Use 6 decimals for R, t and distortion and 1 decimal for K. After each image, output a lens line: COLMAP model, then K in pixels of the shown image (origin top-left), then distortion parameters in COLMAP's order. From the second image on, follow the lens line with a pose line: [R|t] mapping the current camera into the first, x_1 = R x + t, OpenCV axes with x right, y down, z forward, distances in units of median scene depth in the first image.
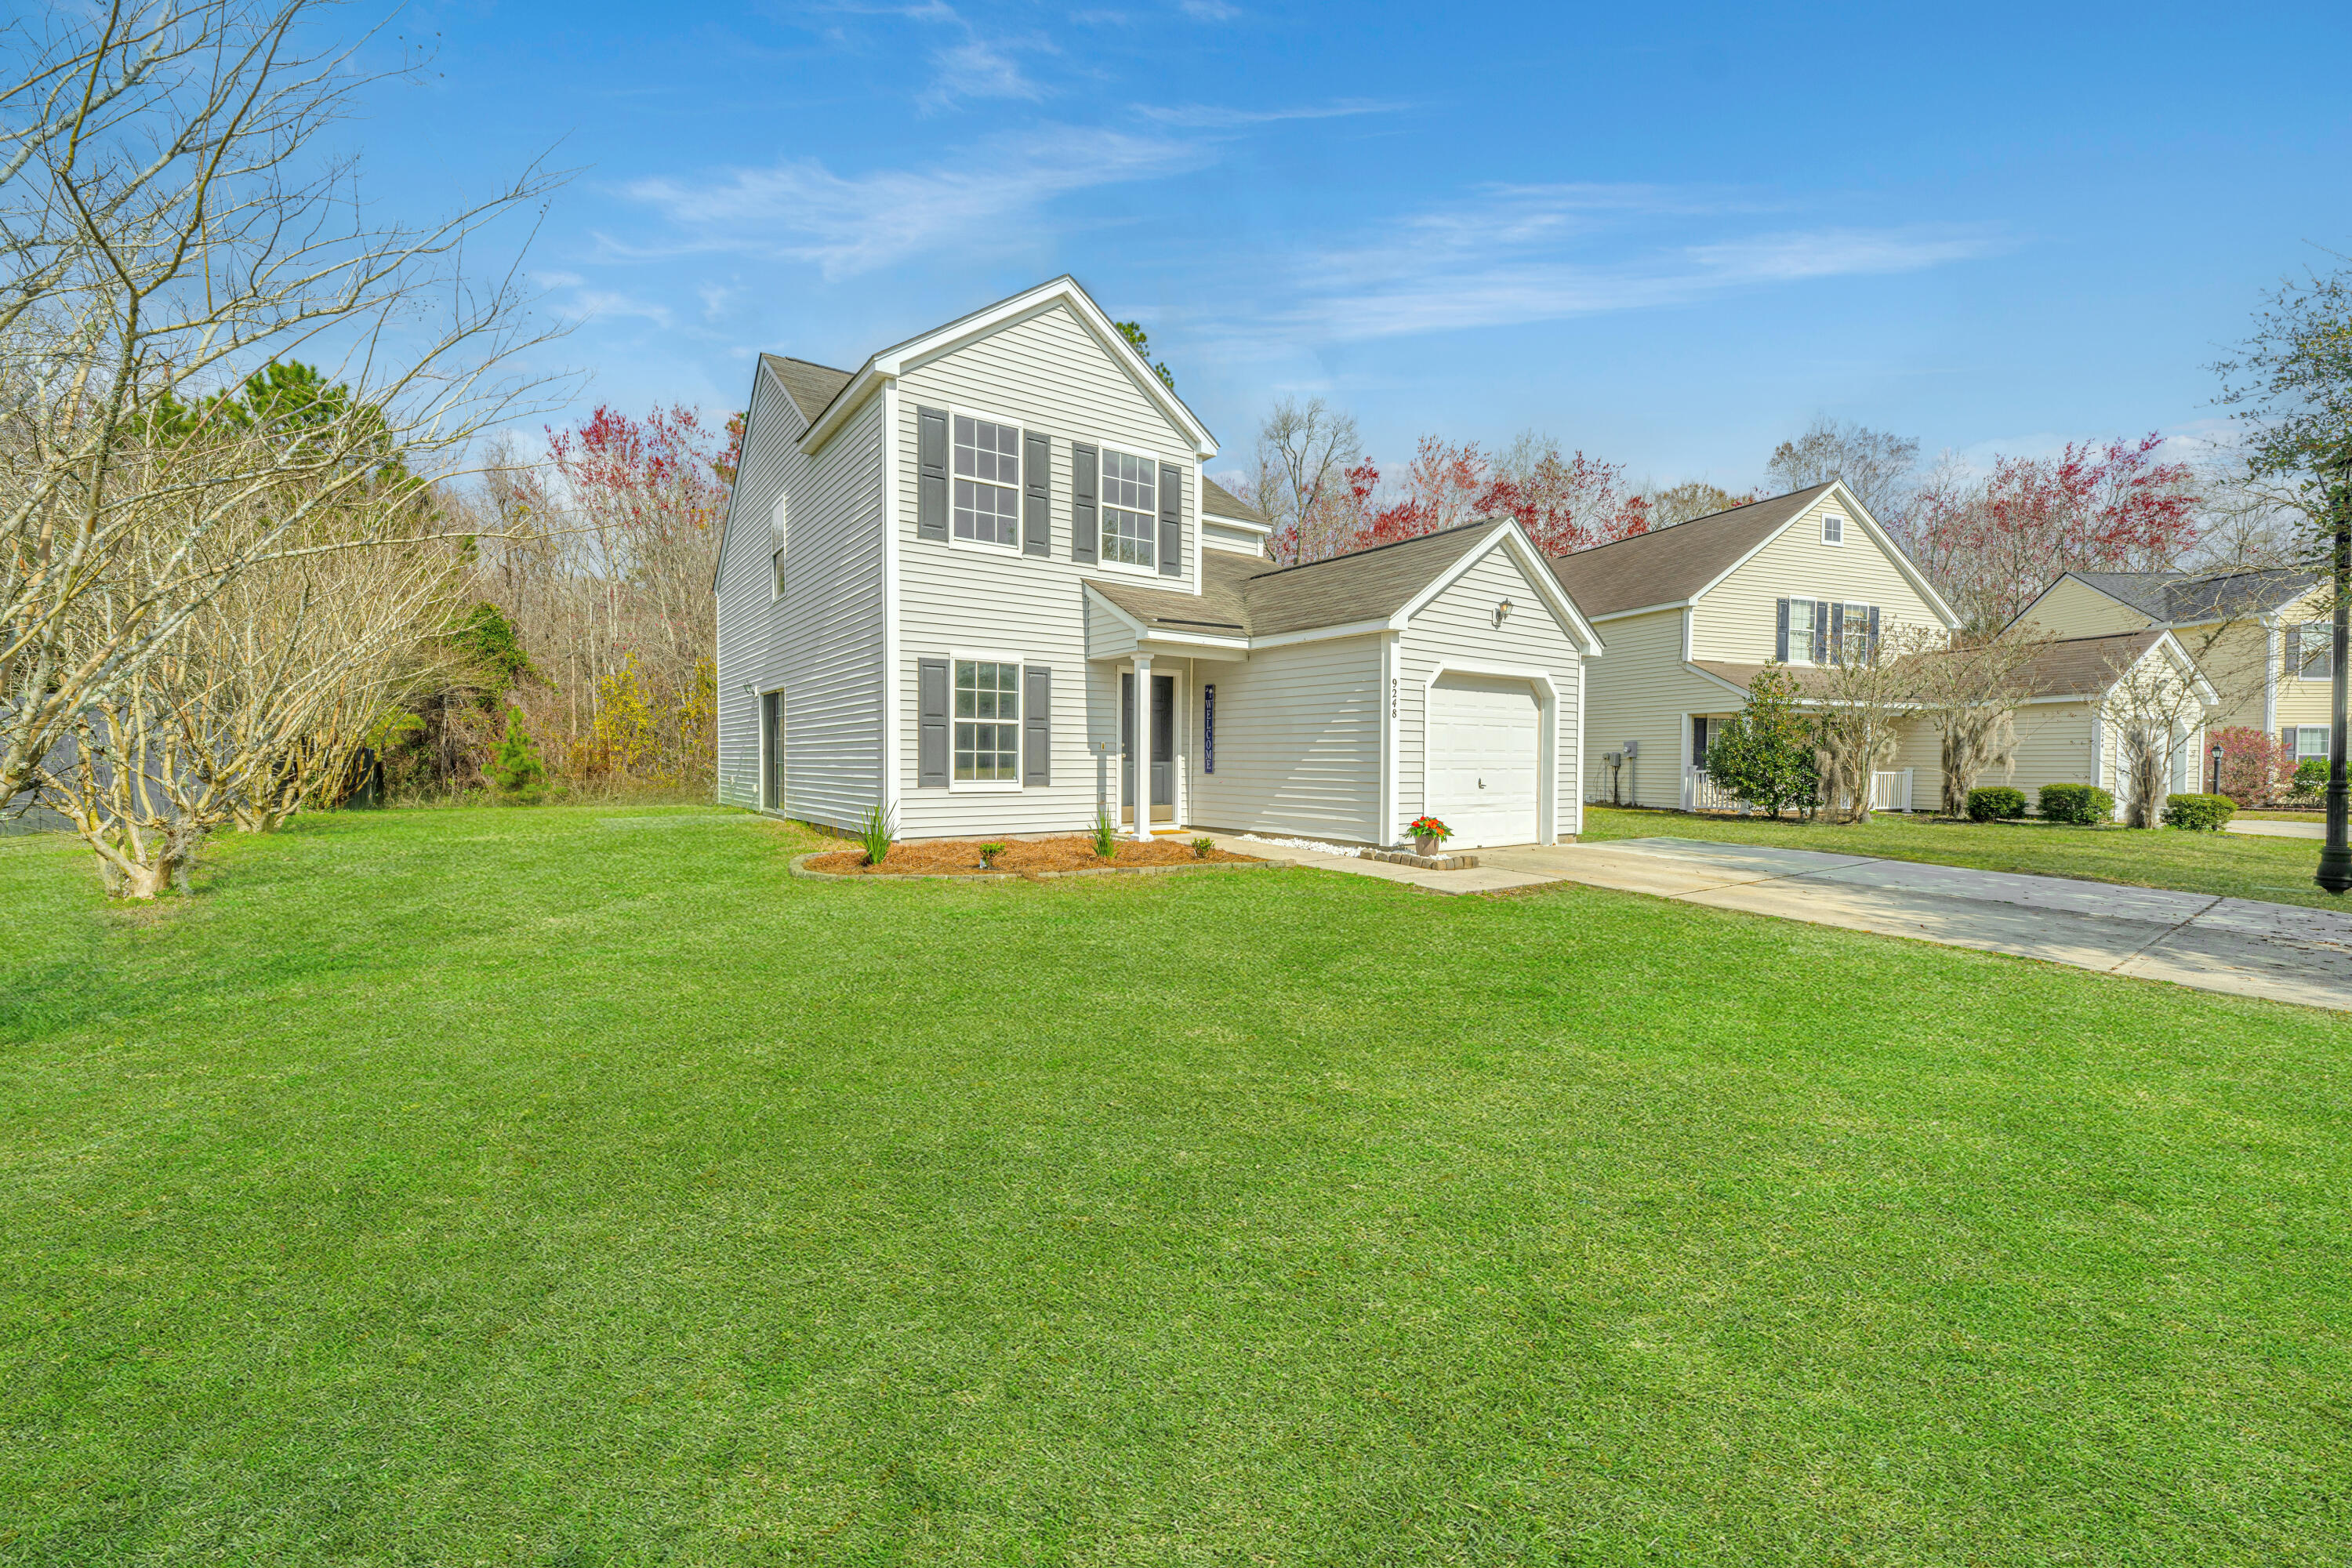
lens RADIAL K [[907.8, 0, 1019.7], [0, 907.8, 788.1], [0, 0, 1]] dist [0.000609, 0.000019]
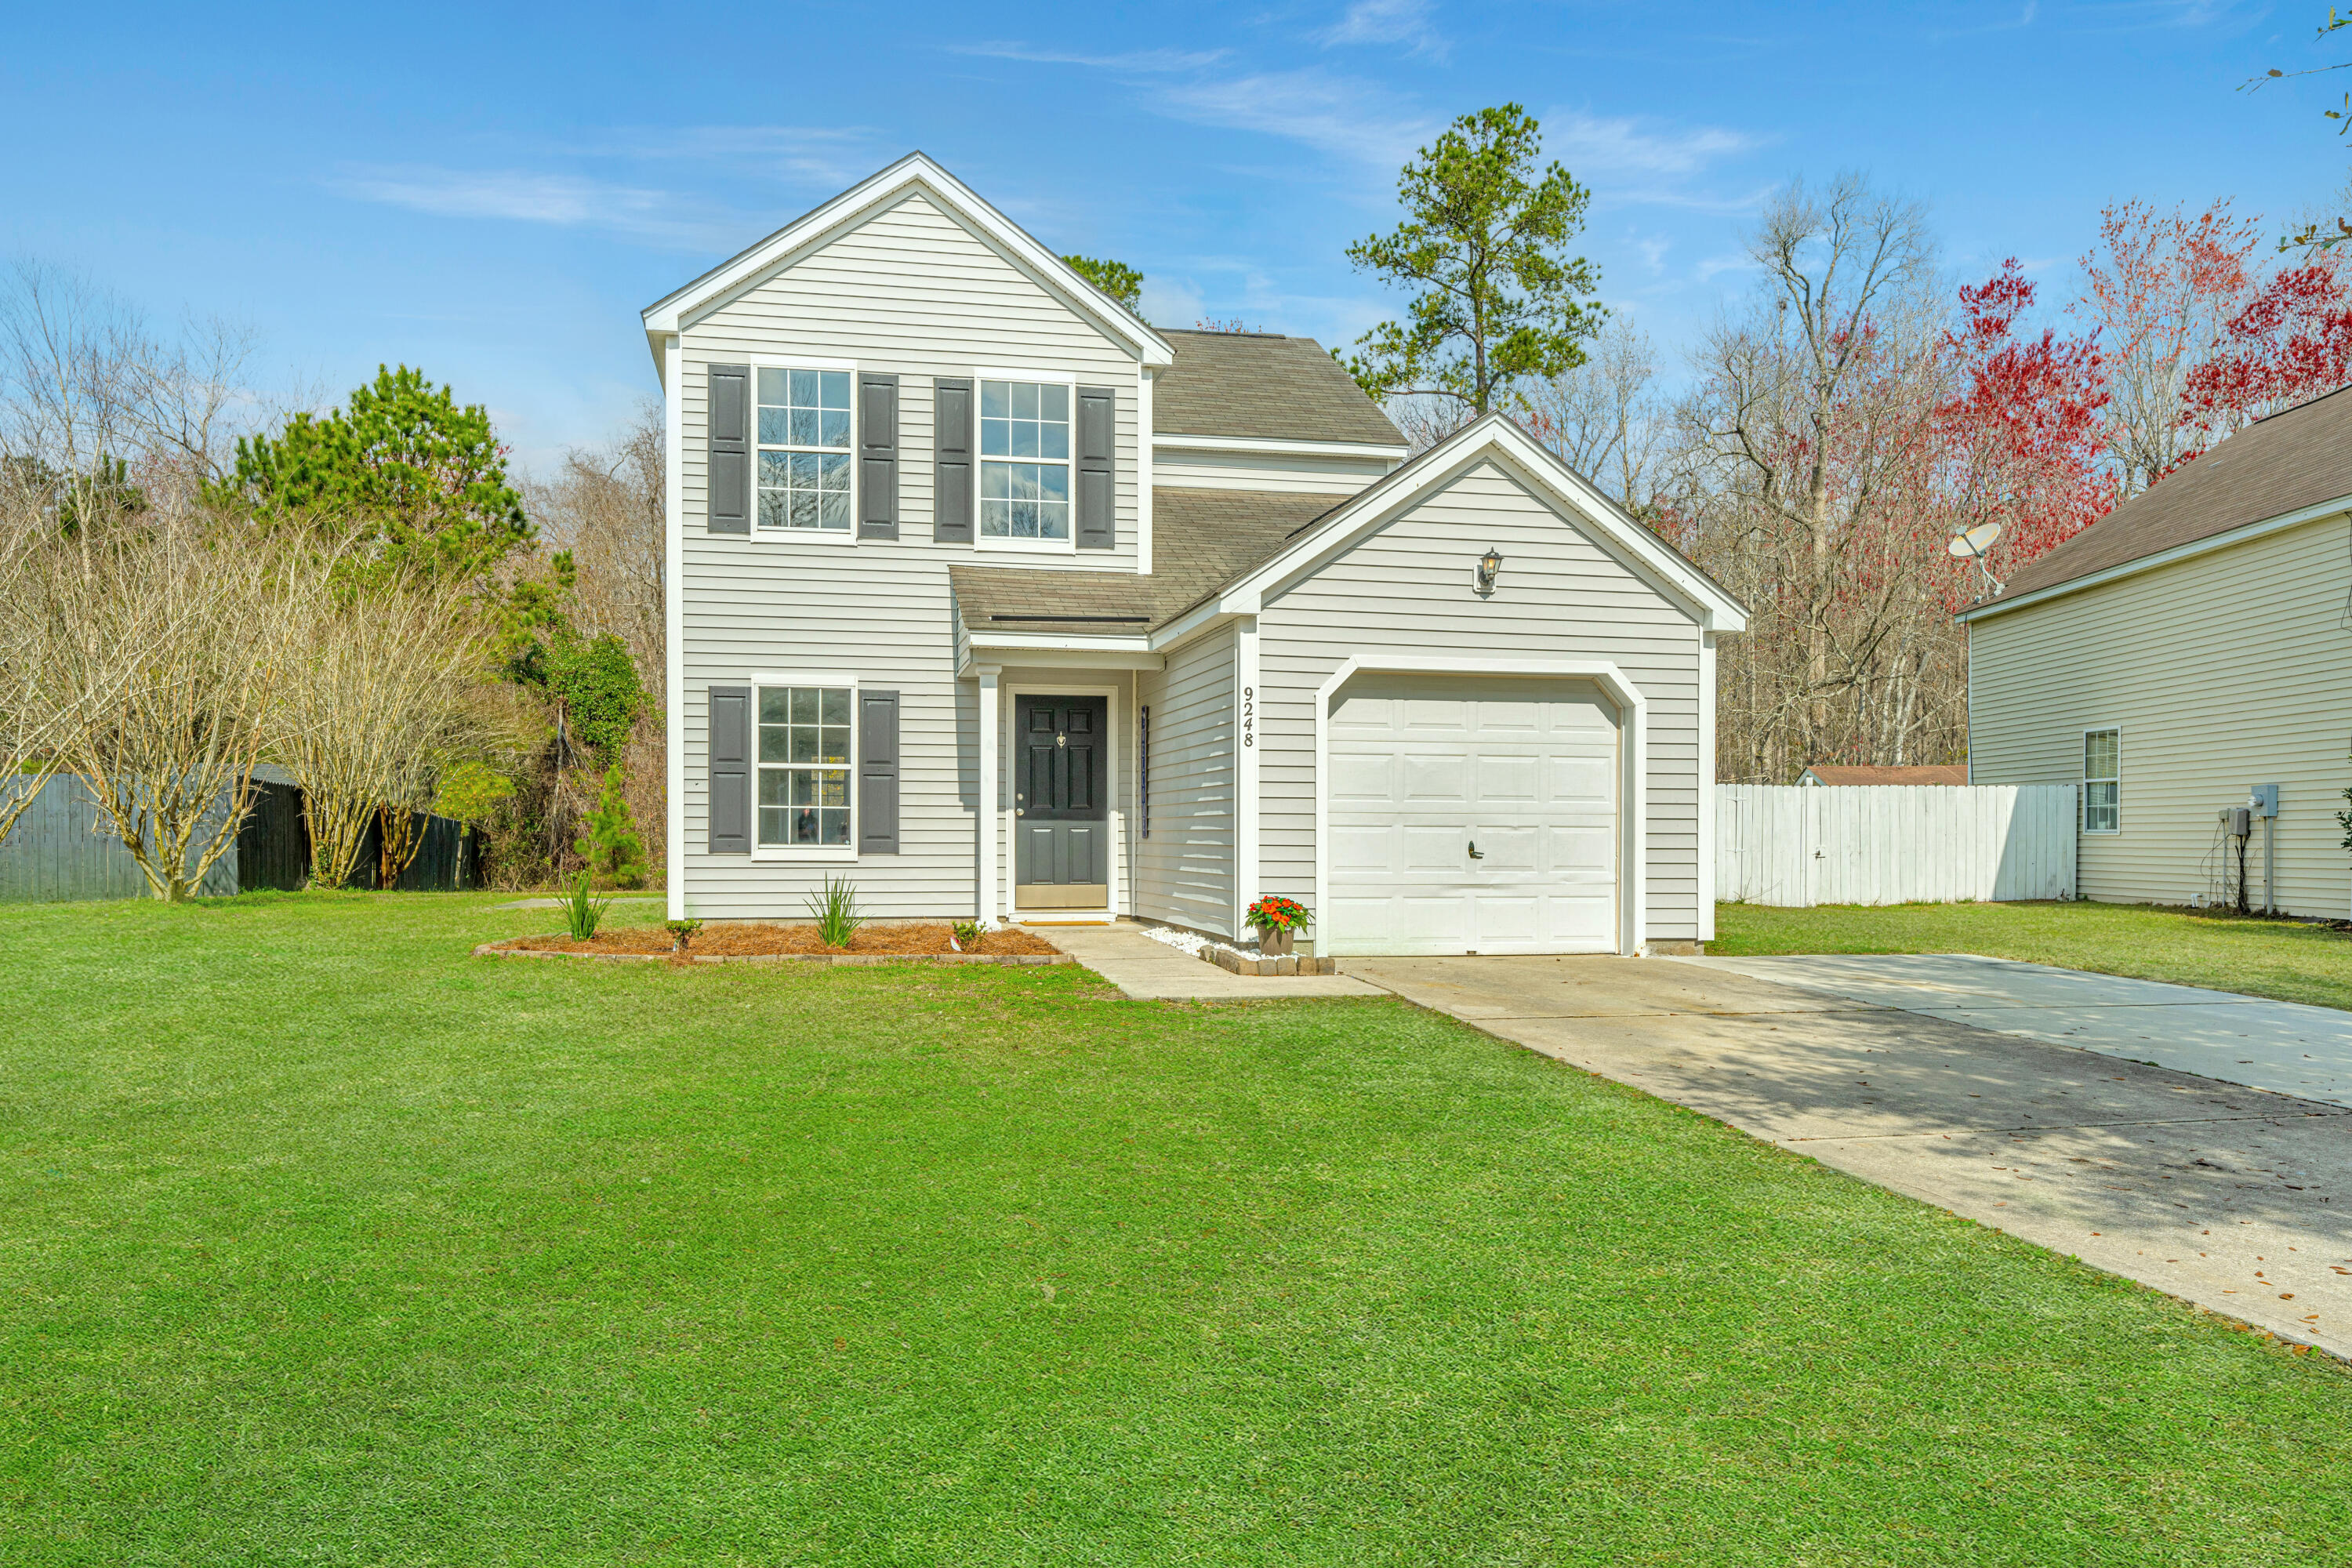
lens RADIAL K [[1562.6, 0, 1173.5], [0, 1562.6, 886.1], [0, 0, 1]] dist [-0.002689, 0.000804]
pose [[0.910943, 0.009445, -0.412424, 0.739142], [-0.013704, 0.999879, -0.007370, 0.029179], [0.412305, 0.012365, 0.910962, -0.047656]]
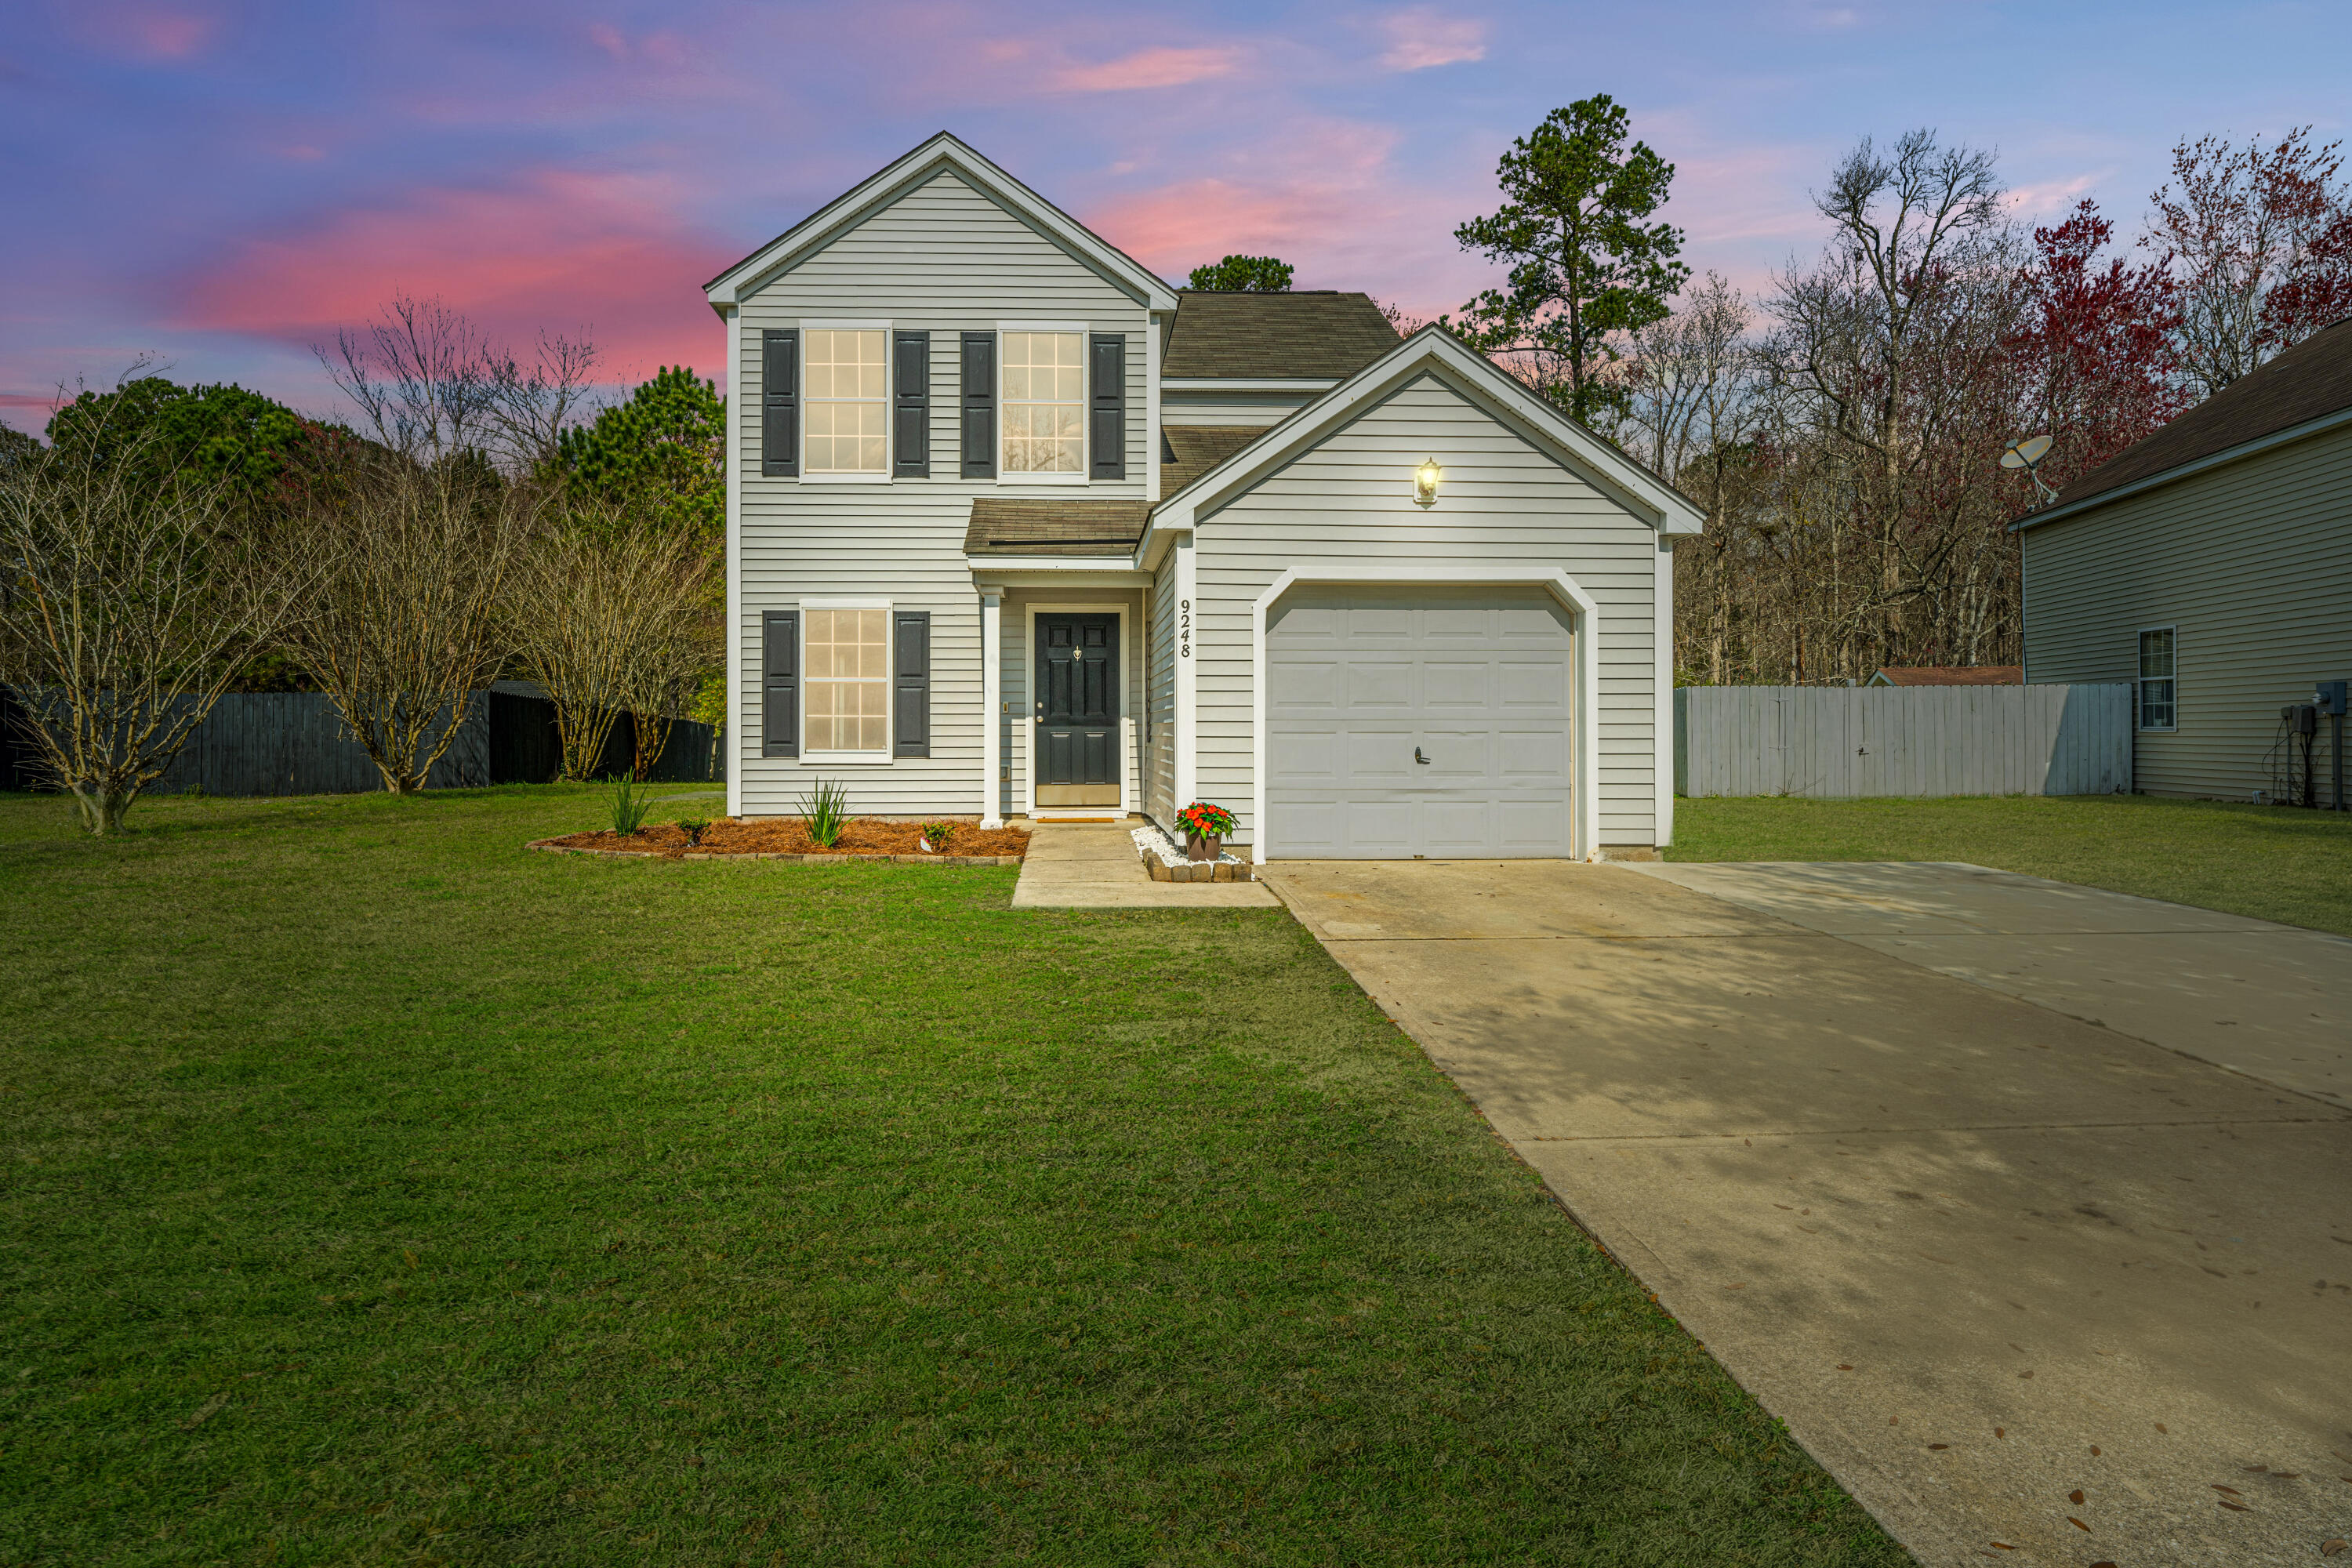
lens RADIAL K [[1234.7, 0, 1183.9], [0, 1234.7, 748.9], [0, 0, 1]] dist [-0.001813, -0.000260]
pose [[0.833692, 0.001207, -0.552228, 0.821999], [-0.015613, 0.999649, -0.021385, 0.010082], [0.552009, 0.026451, 0.833419, 0.201887]]
